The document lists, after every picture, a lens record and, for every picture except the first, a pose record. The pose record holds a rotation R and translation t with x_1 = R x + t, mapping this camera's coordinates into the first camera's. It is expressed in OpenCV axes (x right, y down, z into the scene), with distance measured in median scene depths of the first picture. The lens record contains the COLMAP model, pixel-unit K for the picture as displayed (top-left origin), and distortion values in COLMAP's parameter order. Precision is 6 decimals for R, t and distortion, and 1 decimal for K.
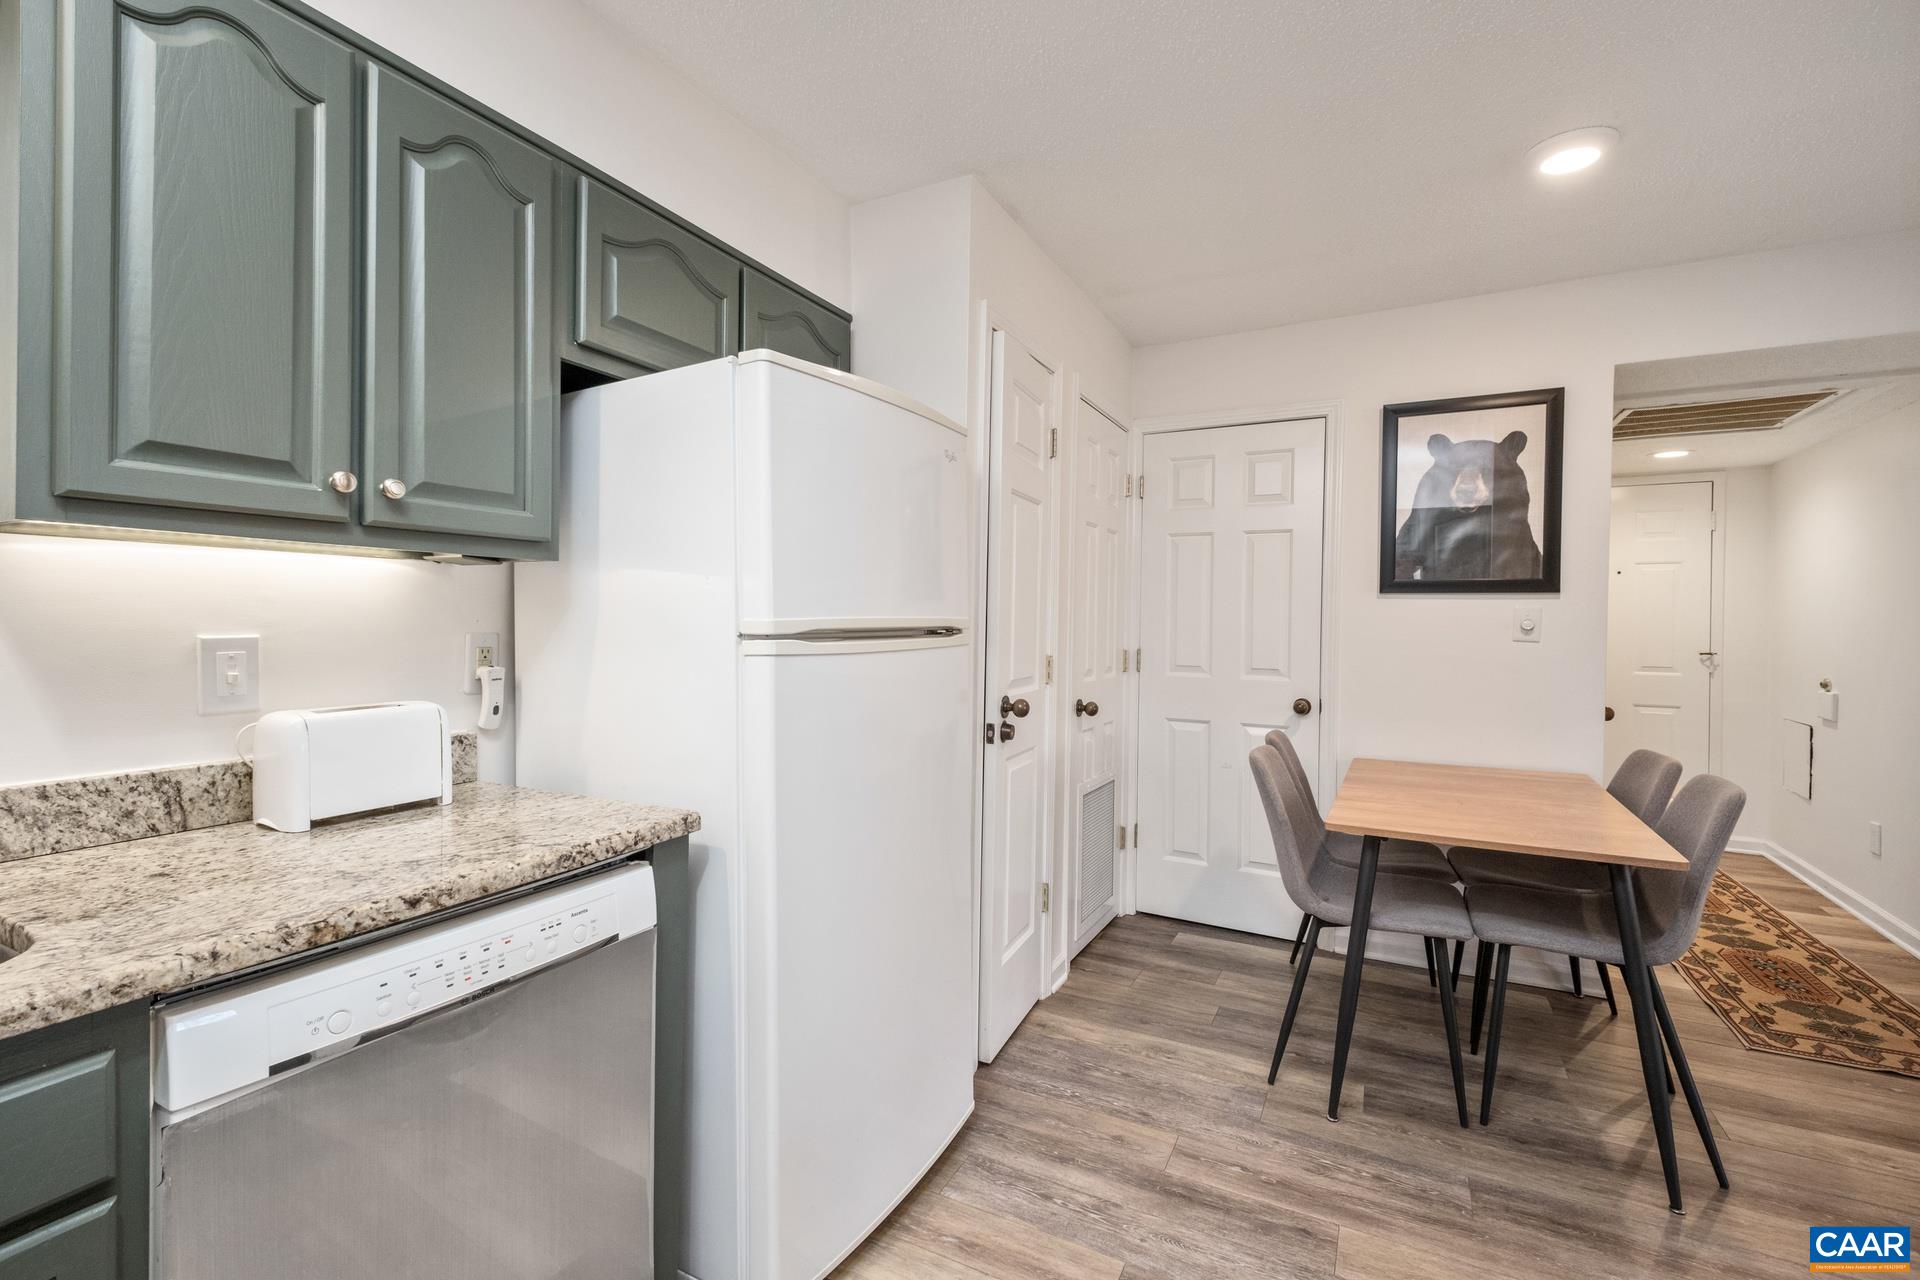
lens RADIAL K [[858.5, 0, 960.0], [0, 858.5, 640.0], [0, 0, 1]] dist [-0.001091, 0.000153]
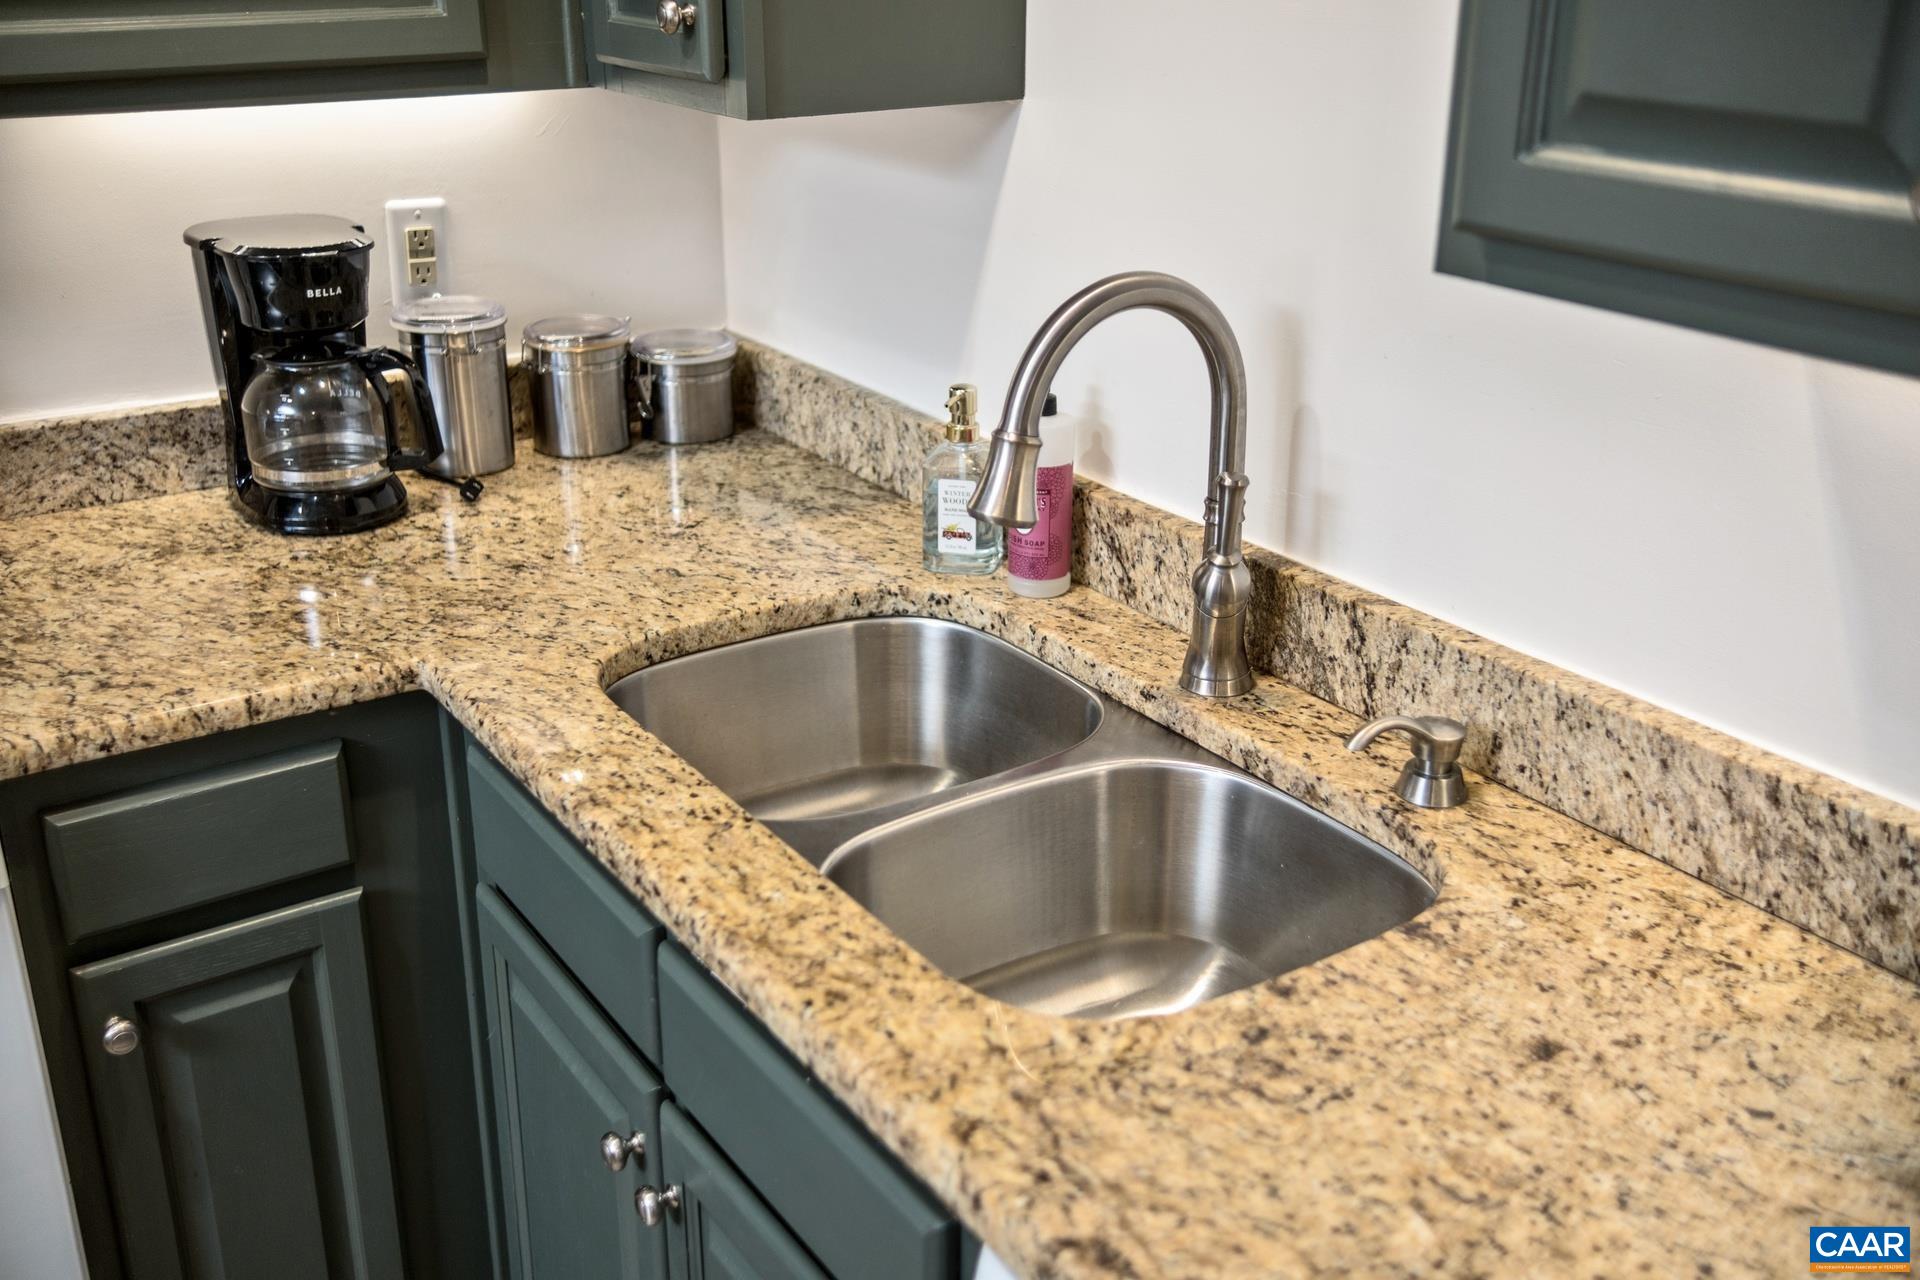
lens RADIAL K [[1918.6, 0, 960.0], [0, 1918.6, 640.0], [0, 0, 1]] dist [0.001808, 0.001212]
pose [[-0.493256, 0.321297, -0.808373, -0.016711], [-0.017238, 0.925495, 0.378367, -0.286635], [0.869713, 0.200567, -0.450967, 1.049989]]
